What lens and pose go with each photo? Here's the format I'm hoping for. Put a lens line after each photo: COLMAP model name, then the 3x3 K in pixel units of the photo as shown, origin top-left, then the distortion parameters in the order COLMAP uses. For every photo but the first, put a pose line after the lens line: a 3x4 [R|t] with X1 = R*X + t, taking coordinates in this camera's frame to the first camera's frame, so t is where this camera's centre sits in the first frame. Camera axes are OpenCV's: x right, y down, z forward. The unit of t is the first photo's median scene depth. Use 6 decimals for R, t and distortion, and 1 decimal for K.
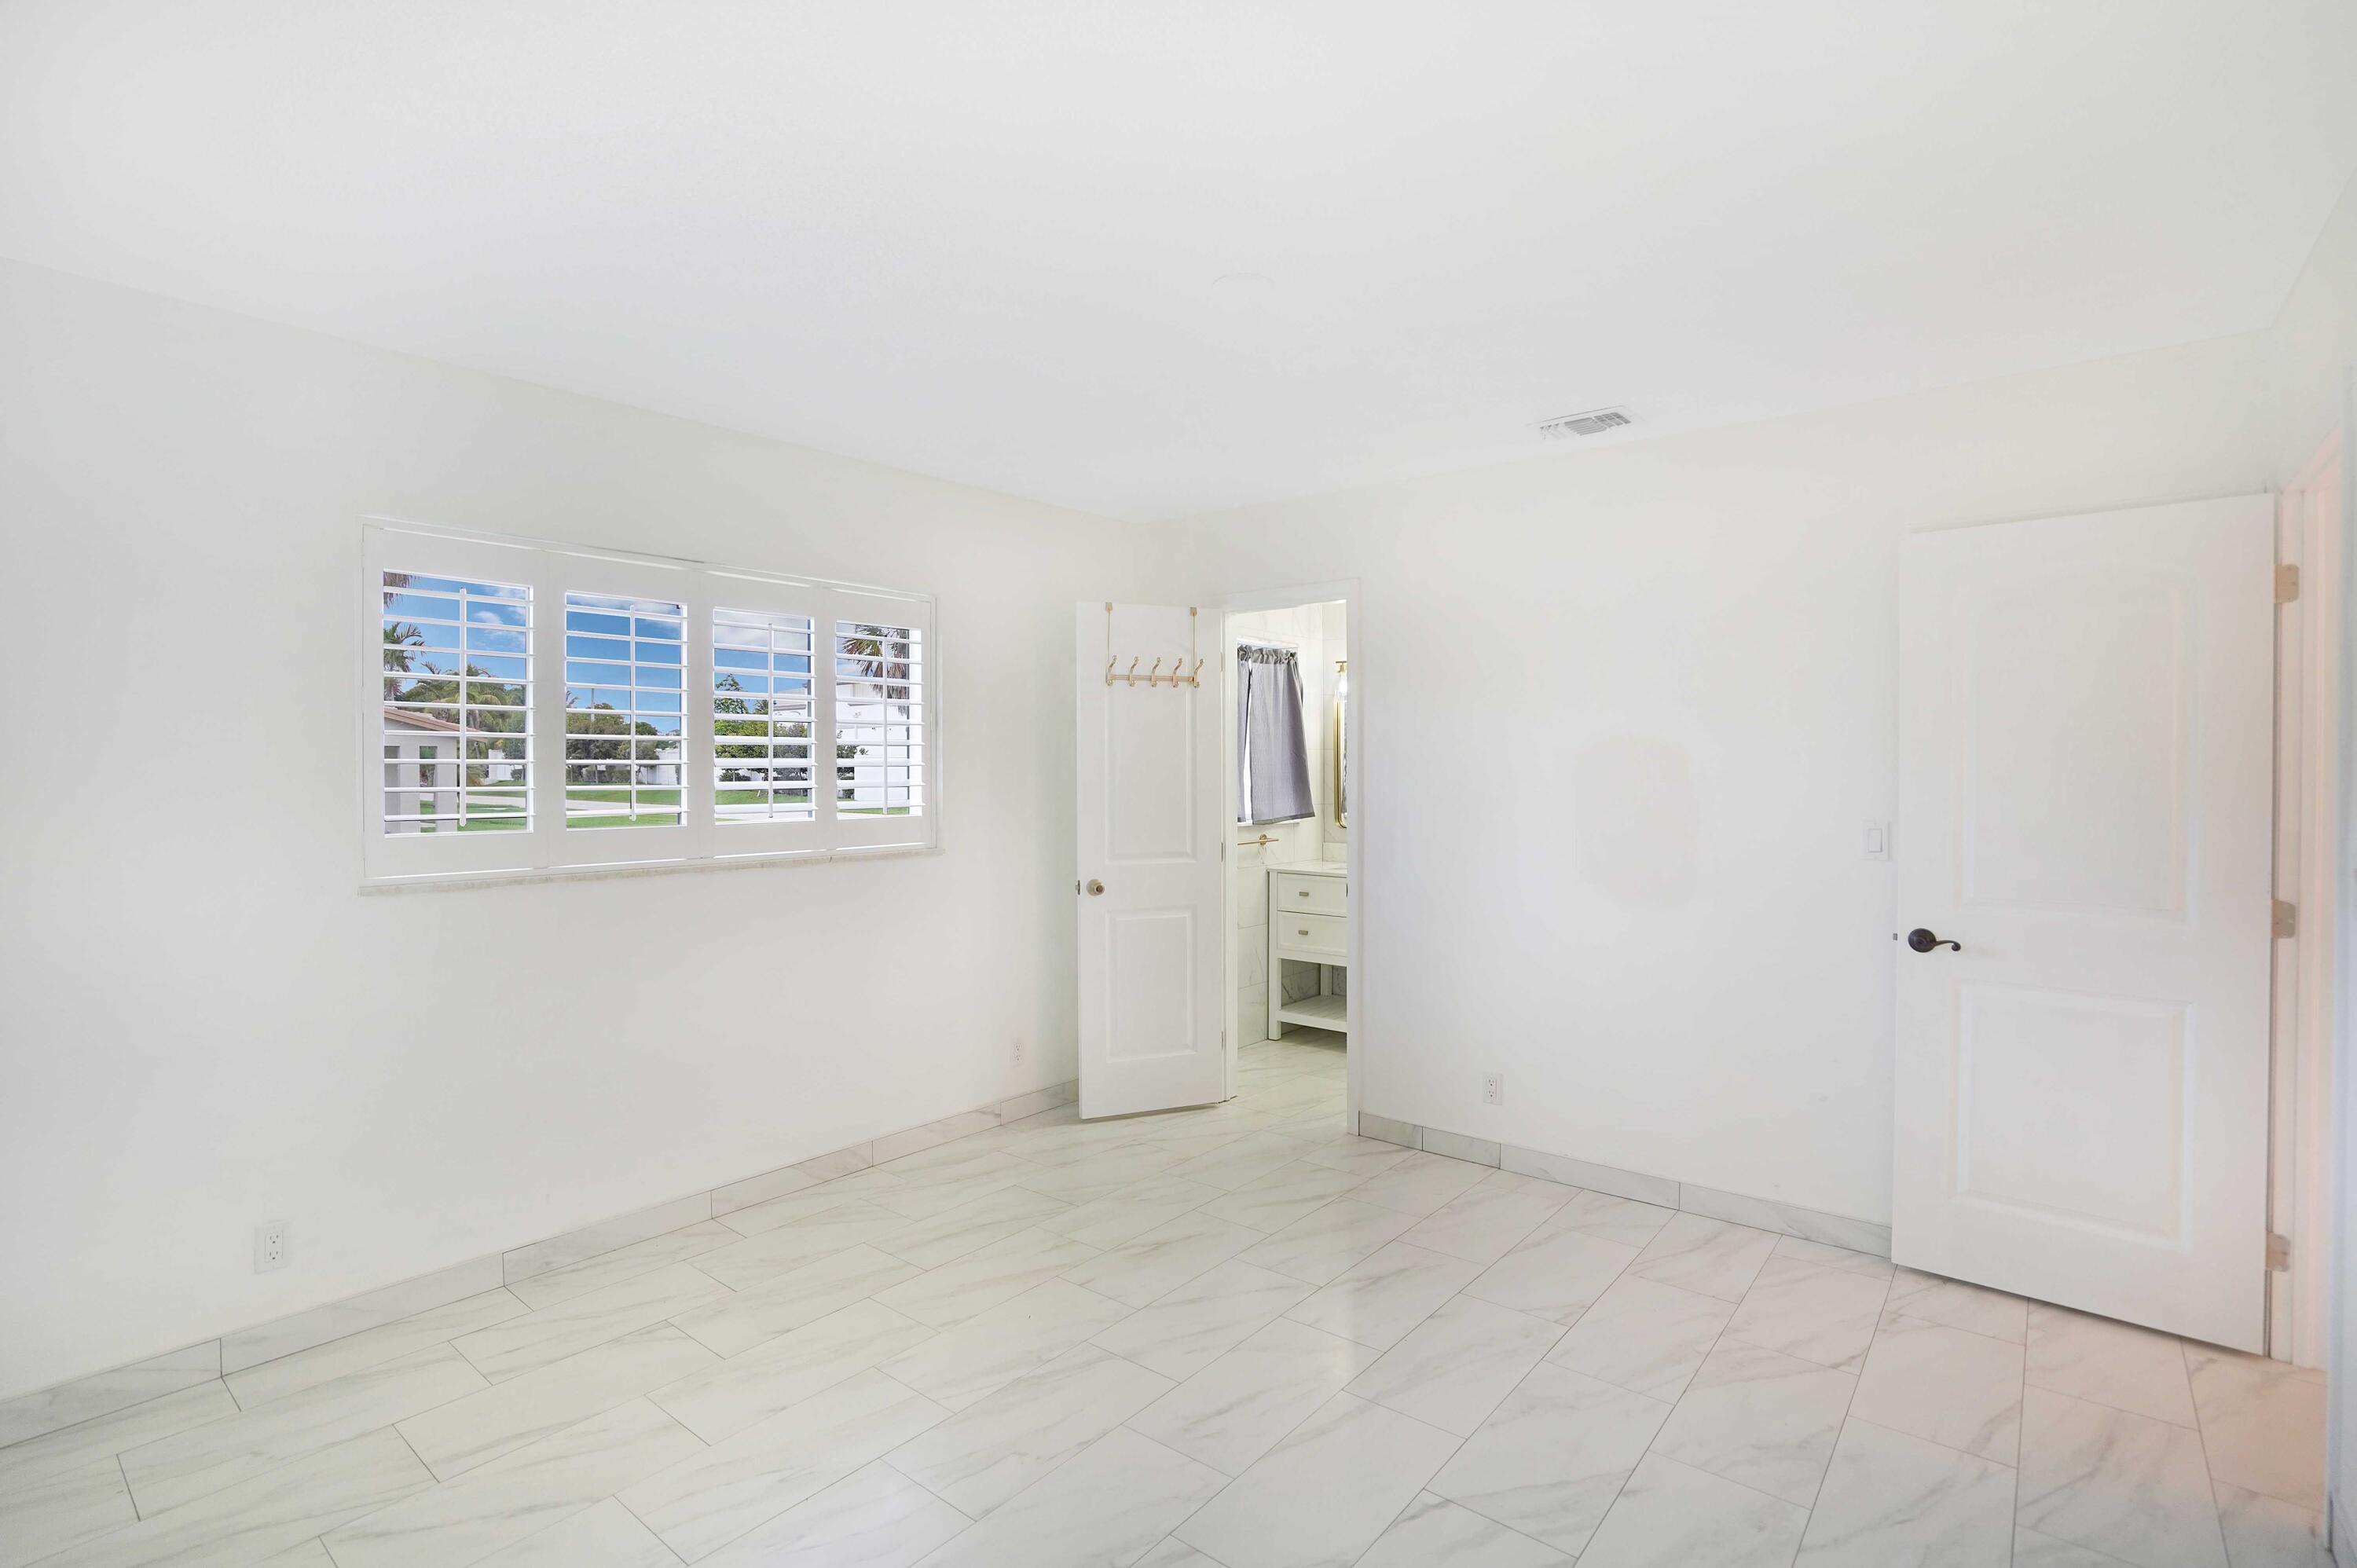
lens RADIAL K [[1134.9, 0, 1171.3], [0, 1134.9, 781.8], [0, 0, 1]] dist [-0.054941, 0.021245]
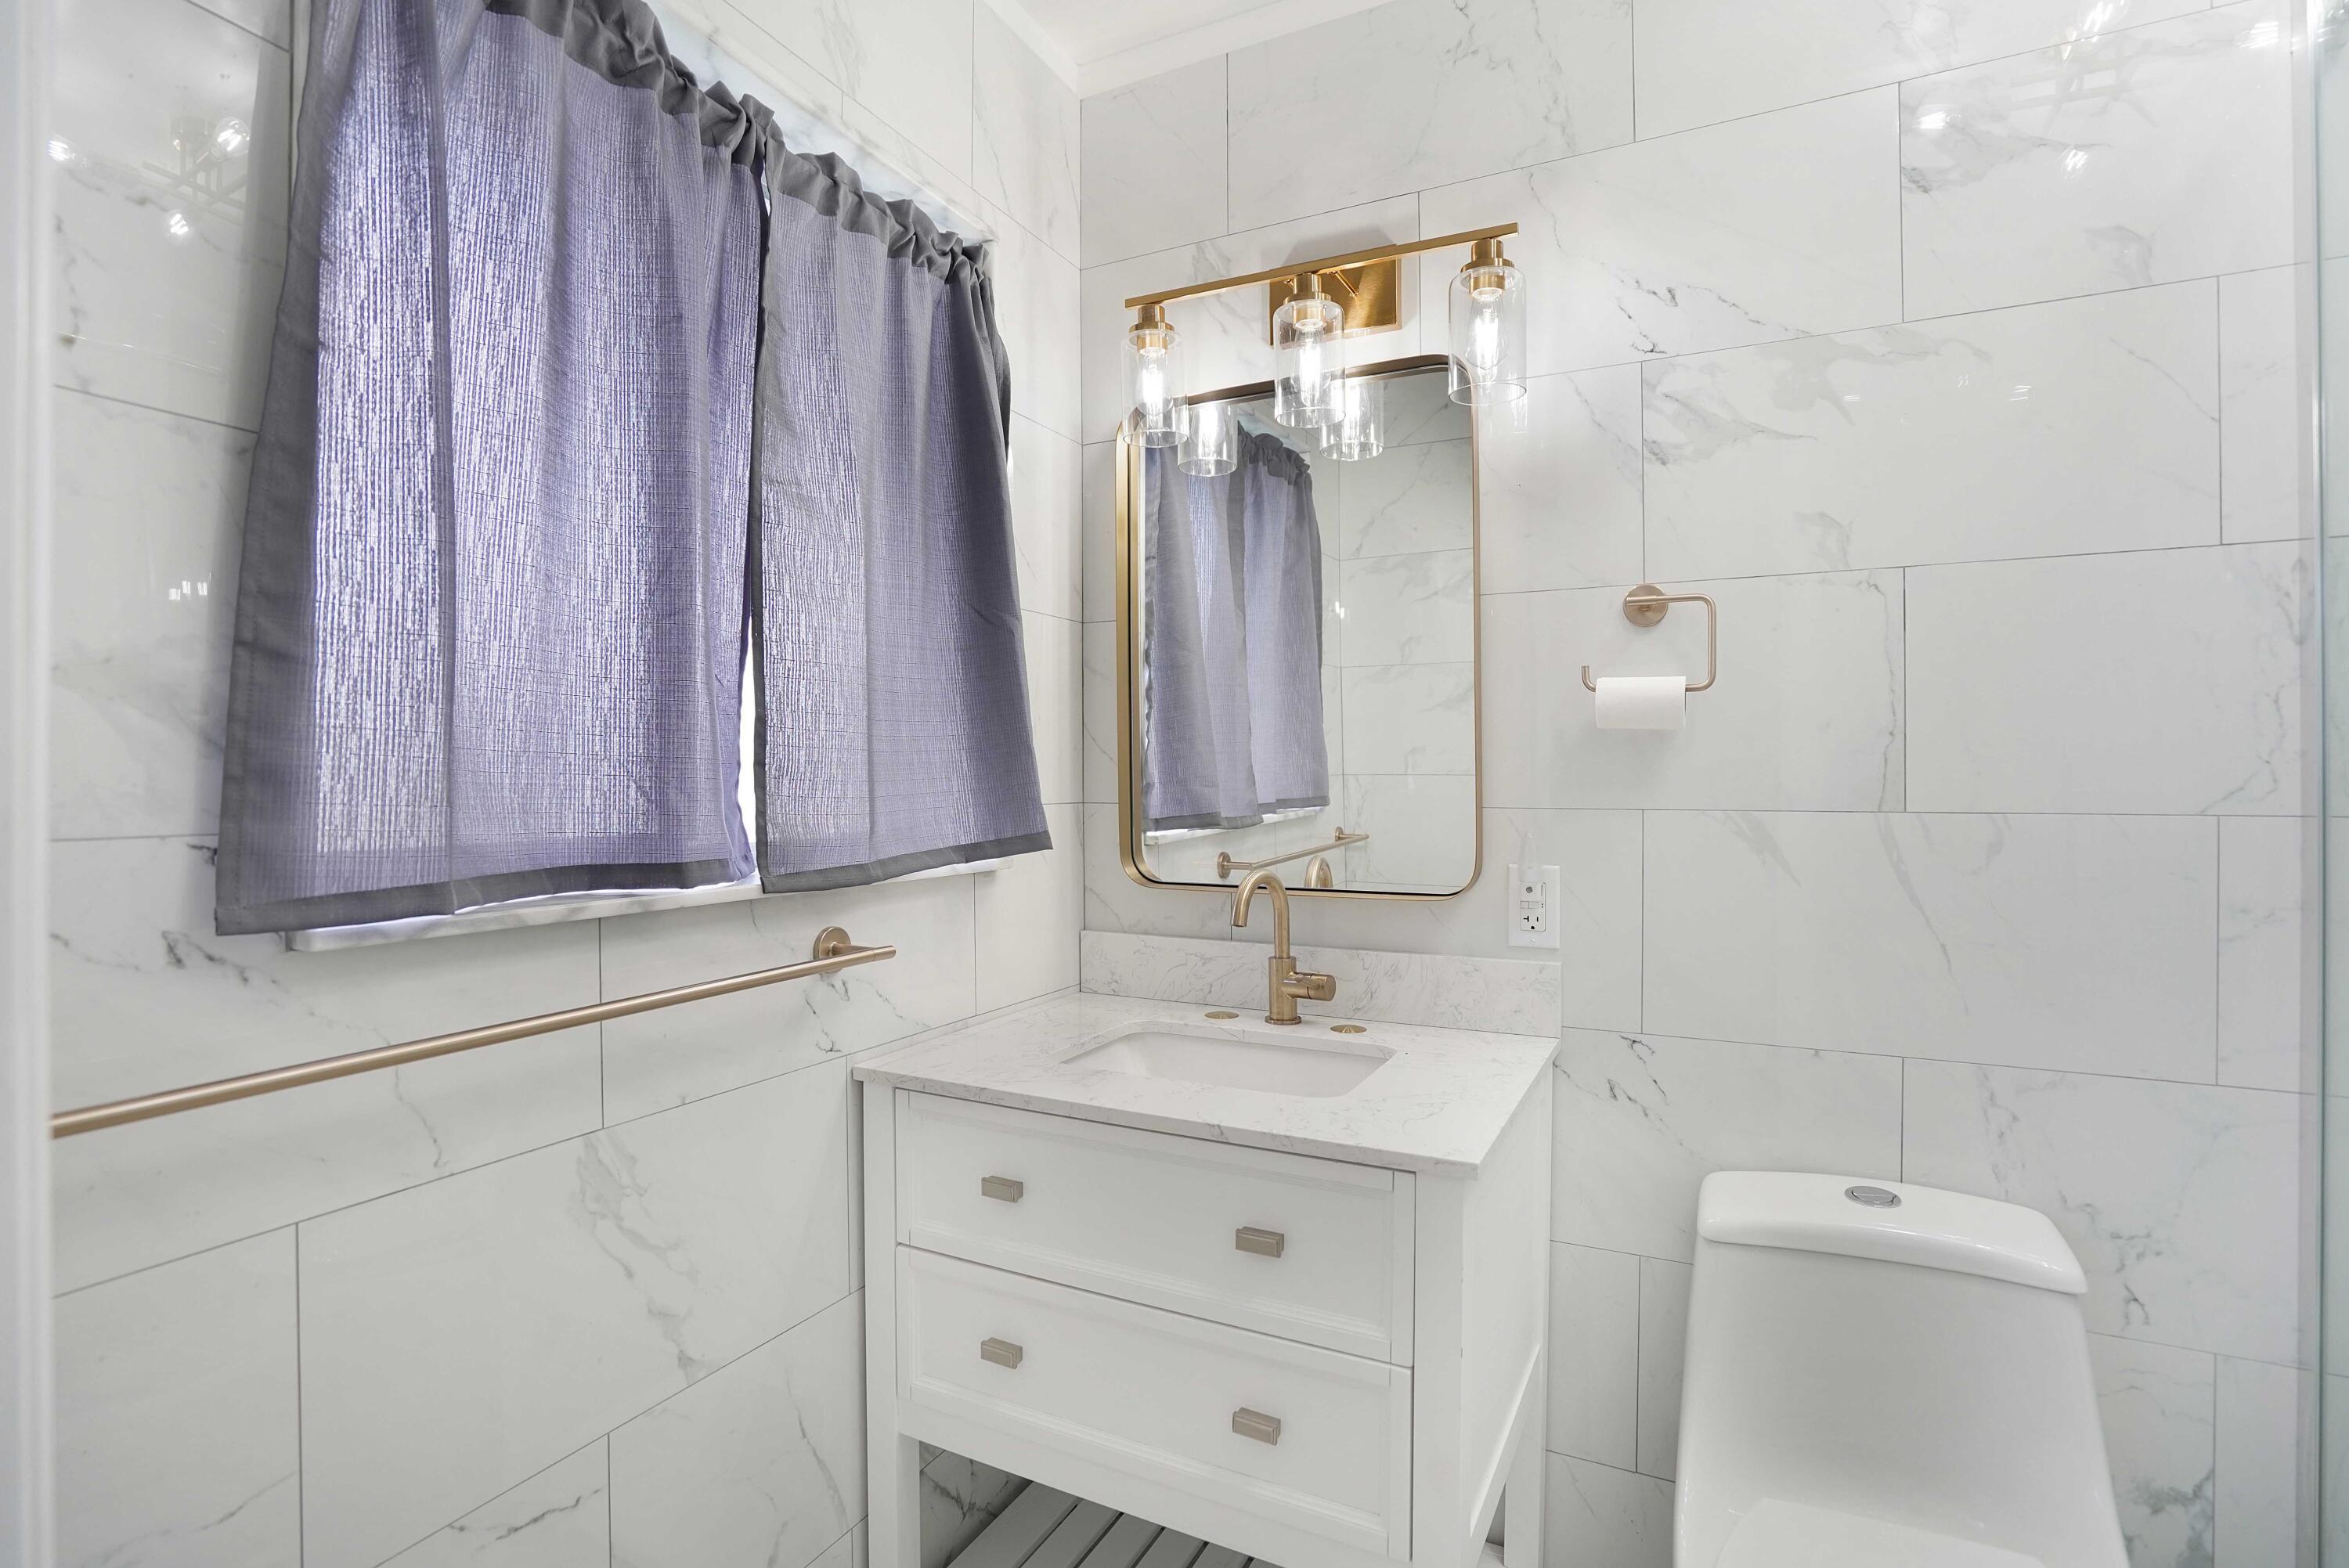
lens RADIAL K [[1131.0, 0, 1167.4], [0, 1131.0, 781.8], [0, 0, 1]] dist [-0.054941, 0.021245]
pose [[0.977787, -0.003867, 0.209564, 0.102420], [0.004808, 0.999981, -0.003981, 0.017290], [-0.209544, 0.004900, 0.977787, 0.771454]]
